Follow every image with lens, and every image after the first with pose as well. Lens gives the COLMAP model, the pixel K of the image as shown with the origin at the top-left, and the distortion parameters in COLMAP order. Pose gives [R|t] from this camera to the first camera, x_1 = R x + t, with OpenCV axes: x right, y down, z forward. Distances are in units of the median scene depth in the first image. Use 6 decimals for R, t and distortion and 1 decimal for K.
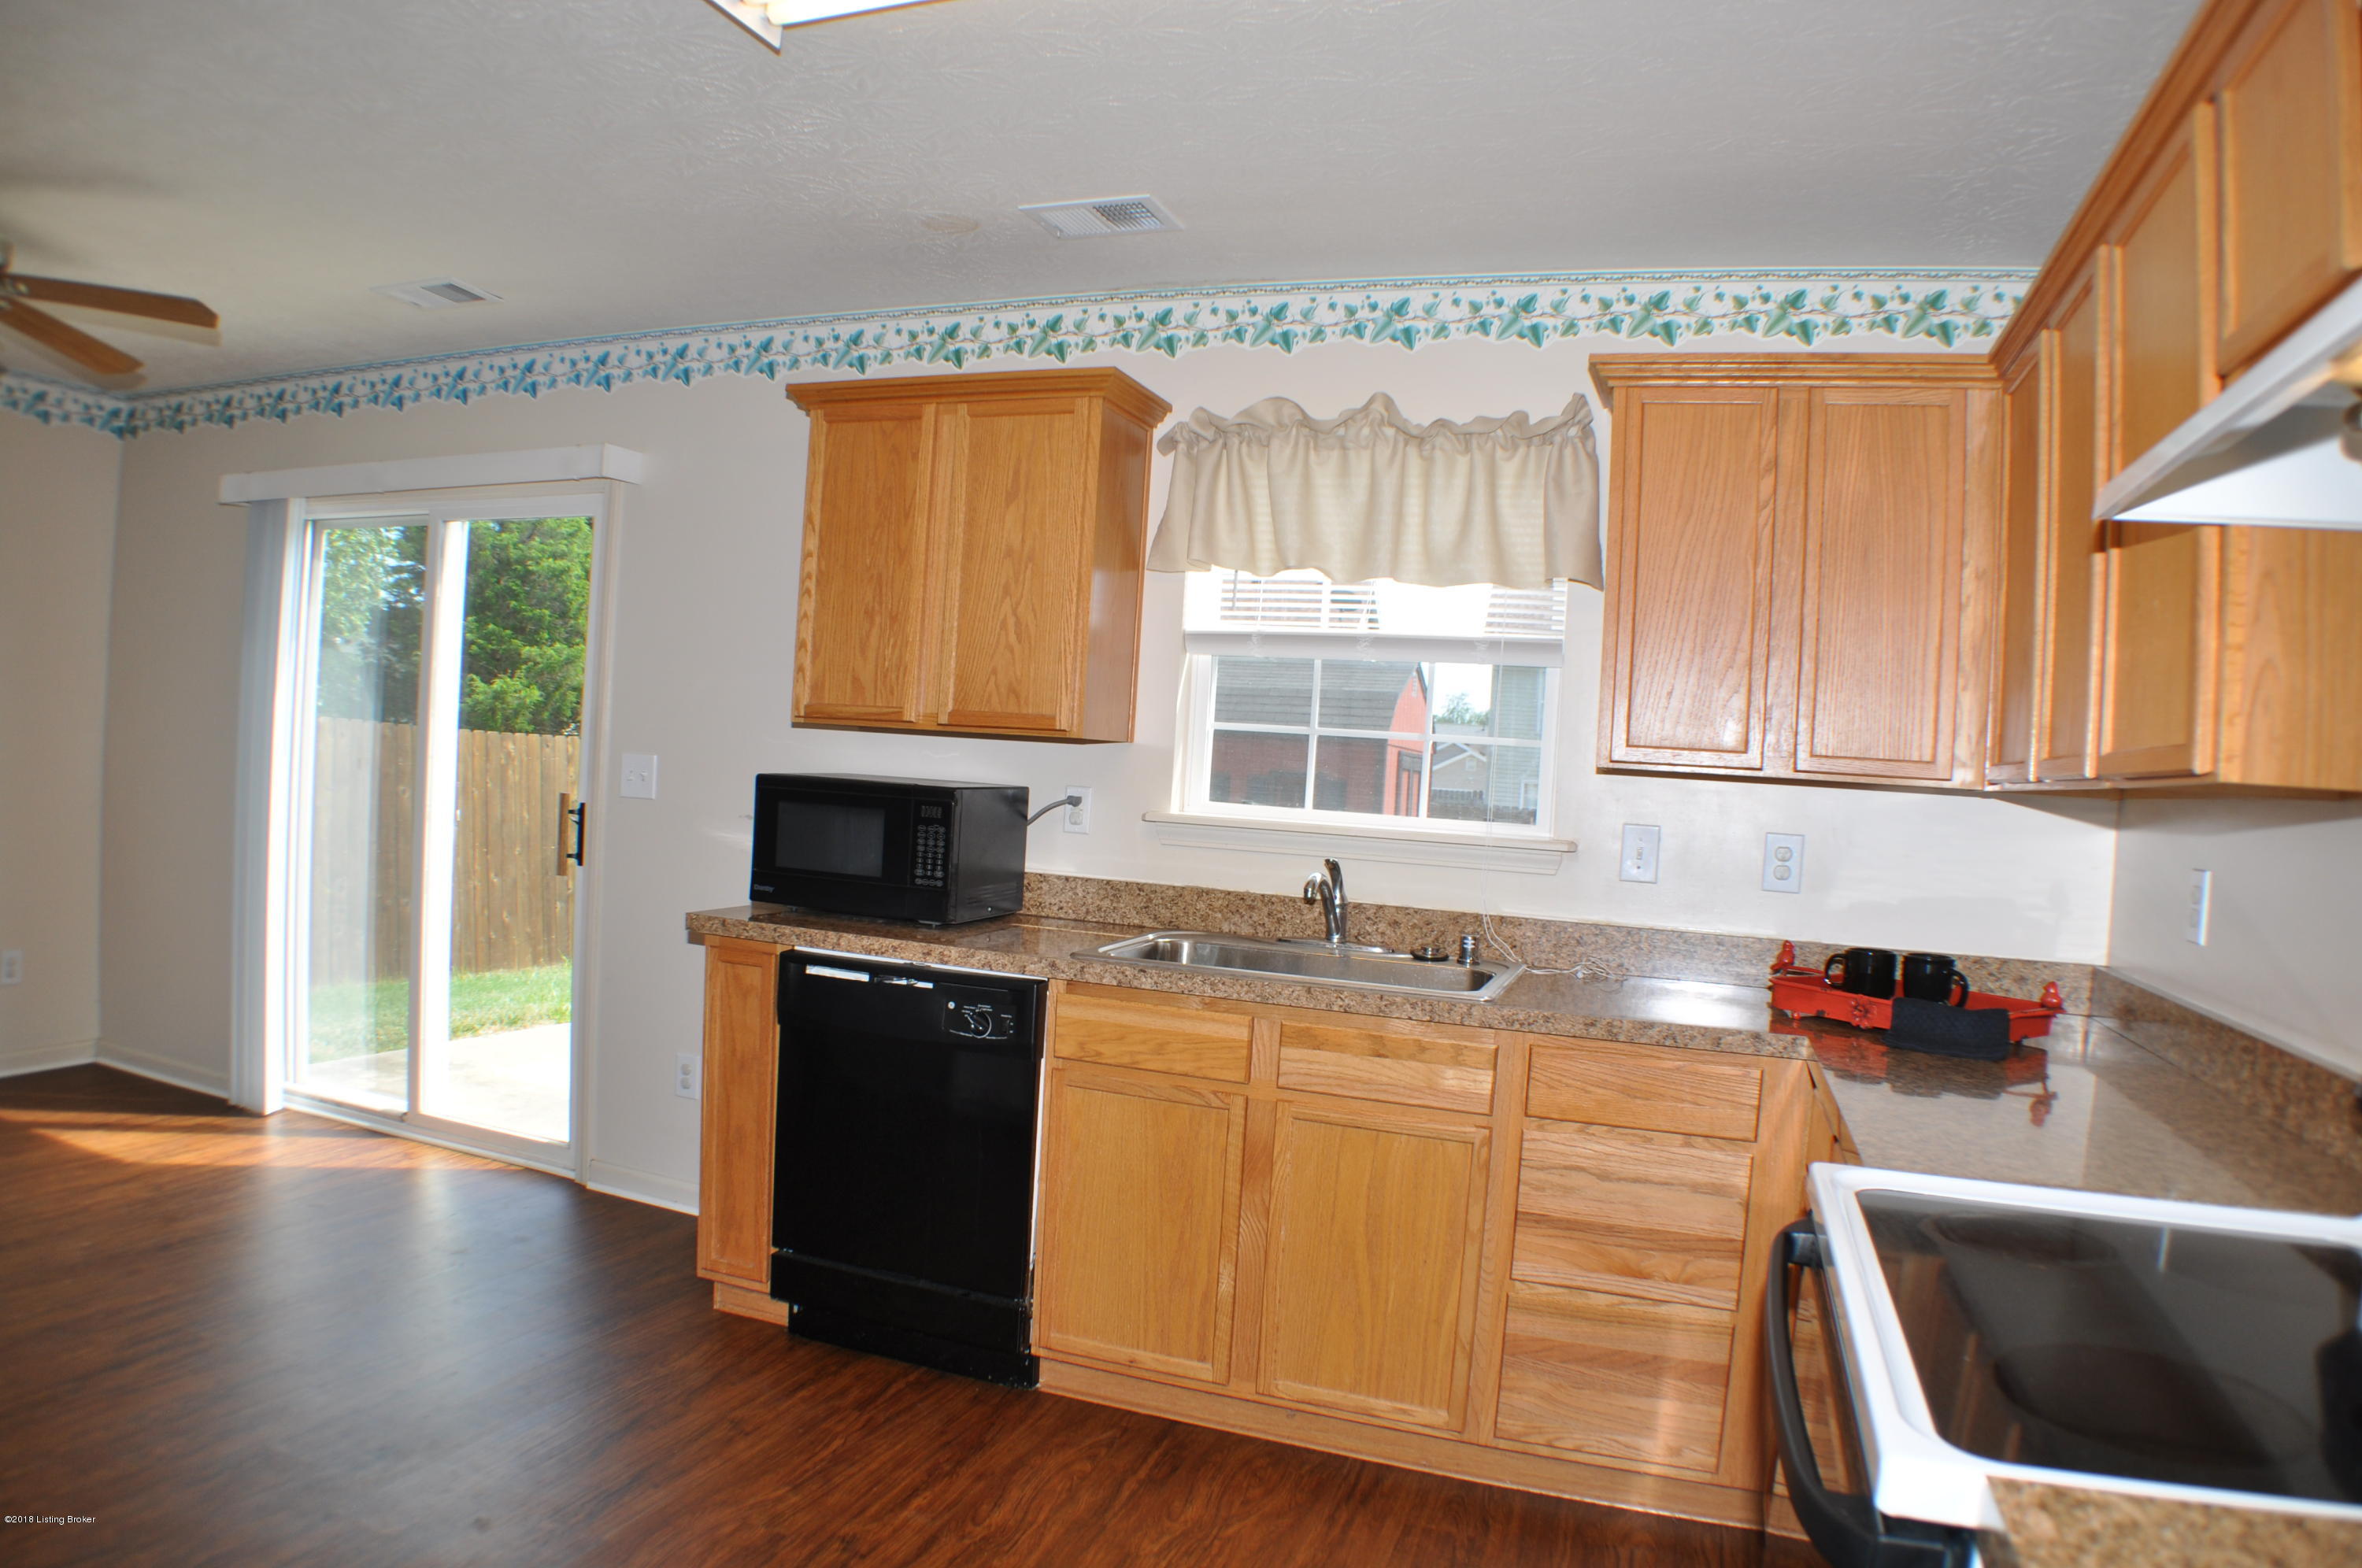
lens RADIAL K [[1493.5, 0, 1165.4], [0, 1493.5, 789.7], [0, 0, 1]] dist [-0.142131, 0.003177]
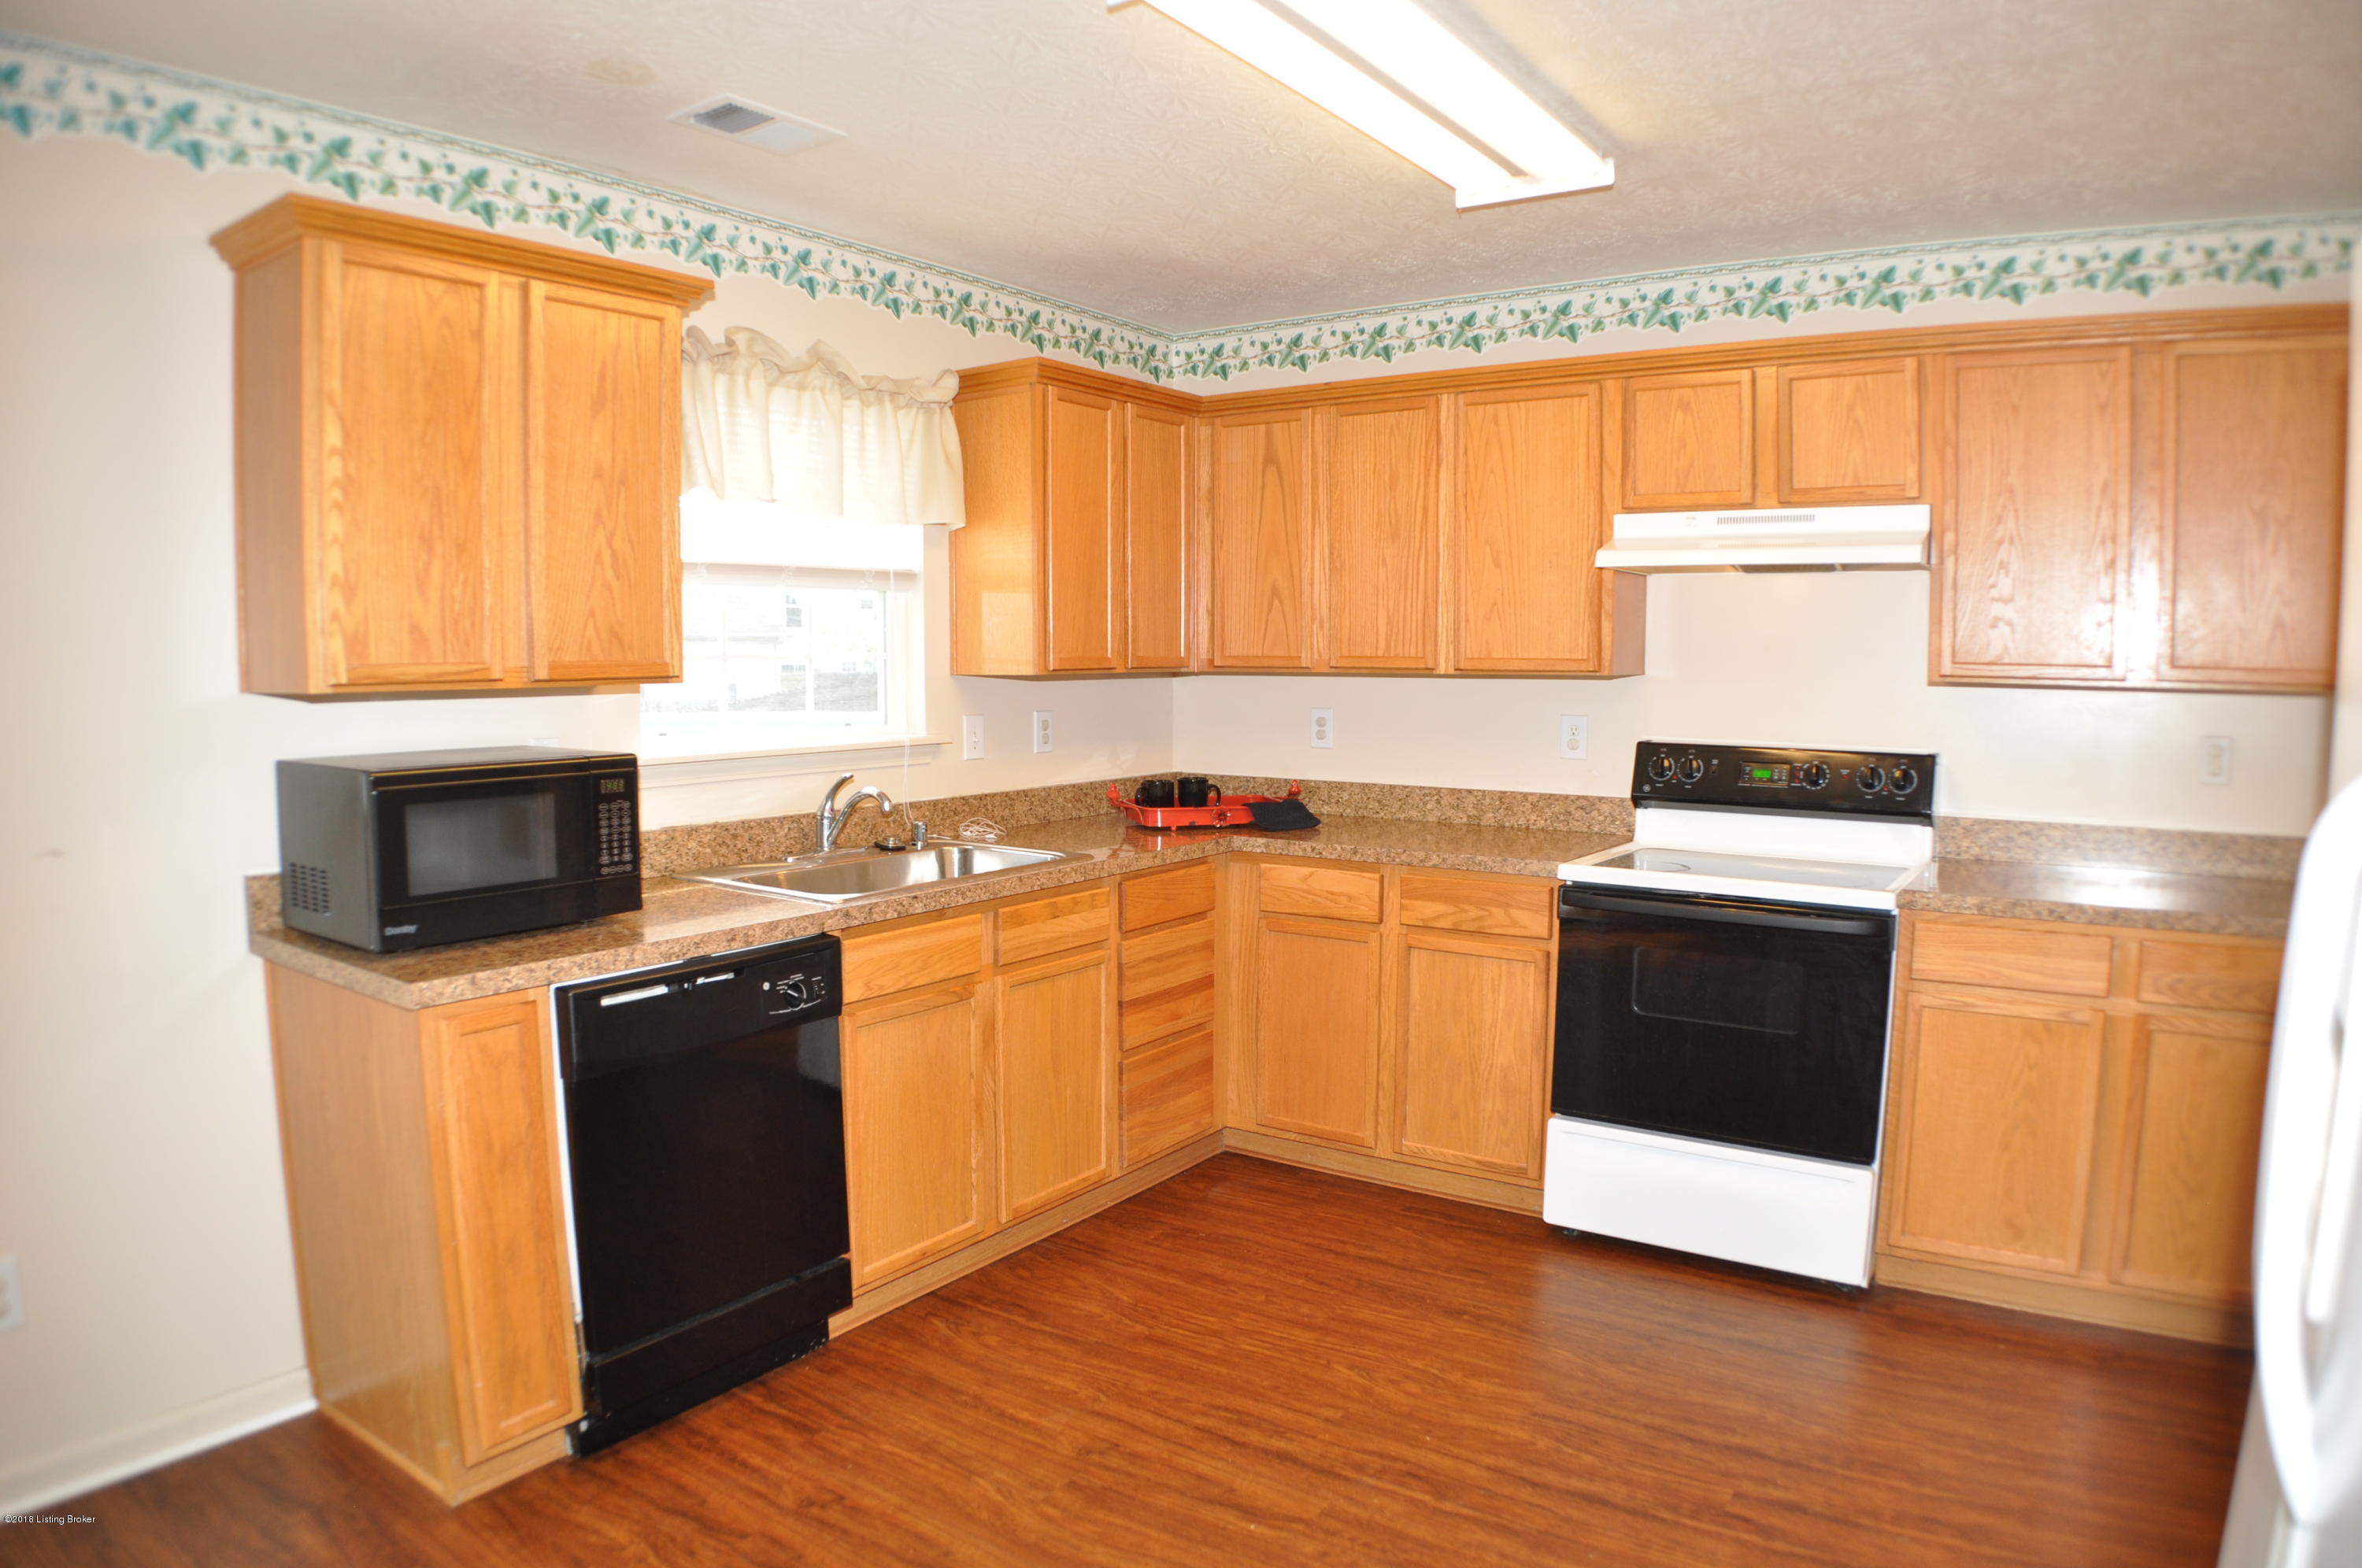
lens RADIAL K [[1493.5, 0, 1165.4], [0, 1493.5, 789.7], [0, 0, 1]] dist [-0.142131, 0.003177]
pose [[0.249711, -0.147436, 0.957030, -0.866051], [0.036949, 0.989072, 0.142731, -0.088863], [-0.967615, -0.000280, 0.252429, 0.489342]]
